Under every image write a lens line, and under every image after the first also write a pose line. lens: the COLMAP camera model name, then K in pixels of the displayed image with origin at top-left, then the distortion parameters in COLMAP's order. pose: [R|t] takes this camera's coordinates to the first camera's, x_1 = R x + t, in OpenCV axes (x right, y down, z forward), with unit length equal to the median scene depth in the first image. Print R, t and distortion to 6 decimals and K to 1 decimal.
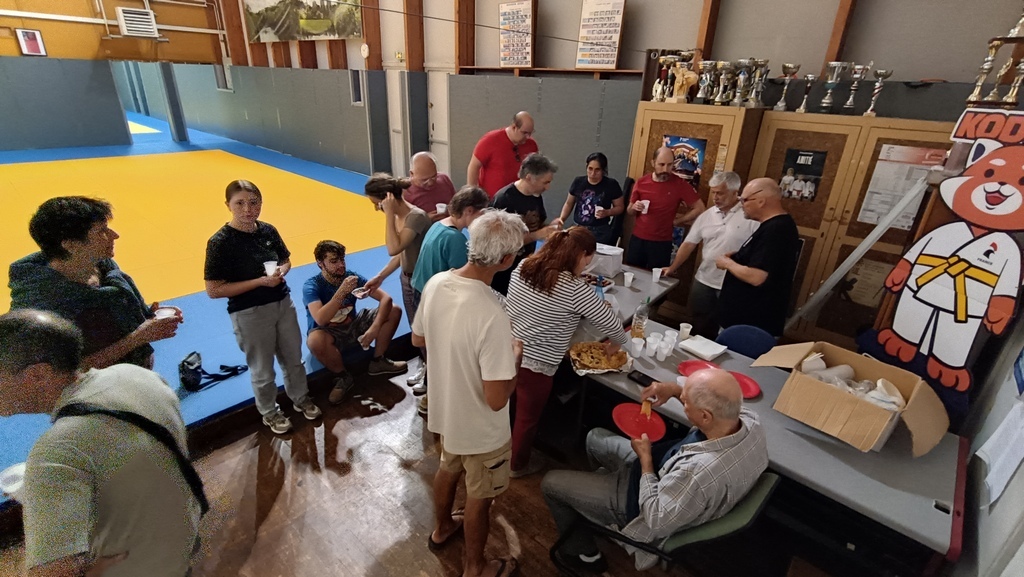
lens RADIAL K [[473.7, 0, 510.6], [0, 473.7, 285.5], [0, 0, 1]] dist [0.002750, -0.000059]
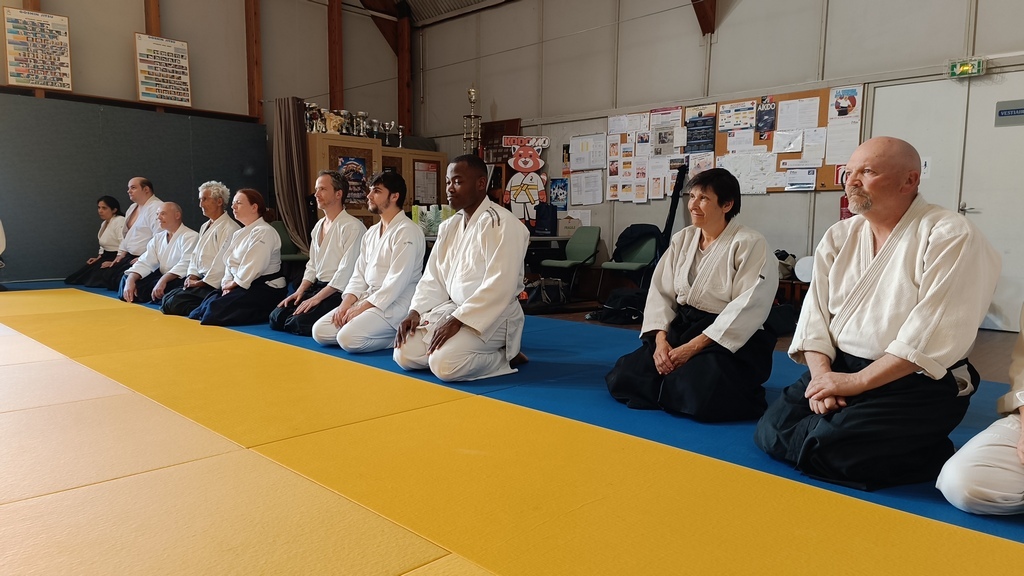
lens RADIAL K [[680.1, 0, 511.3], [0, 680.1, 294.5], [0, 0, 1]] dist [0.057144, -0.044019]
pose [[0.047942, -0.140895, 0.988863, -1.357288], [0.390890, 0.913691, 0.111233, 0.027490], [-0.919188, 0.381204, 0.098879, 0.375428]]
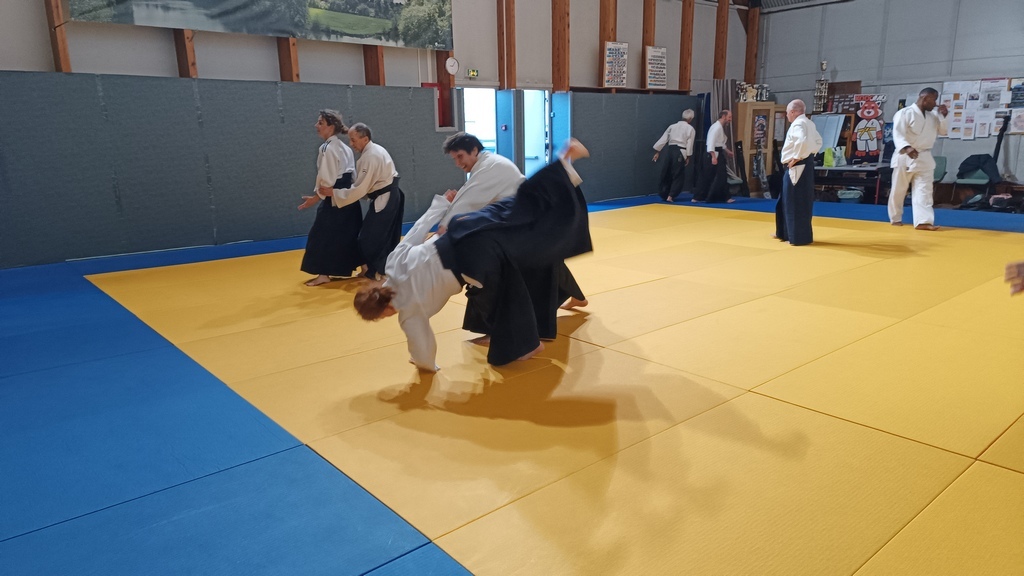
lens RADIAL K [[680.1, 0, 509.9], [0, 680.1, 288.1], [0, 0, 1]] dist [0.057144, -0.044019]
pose [[0.129488, -0.259145, 0.957119, -2.446097], [0.419431, 0.888955, 0.183945, -0.528996], [-0.898504, 0.377627, 0.223803, 1.270784]]
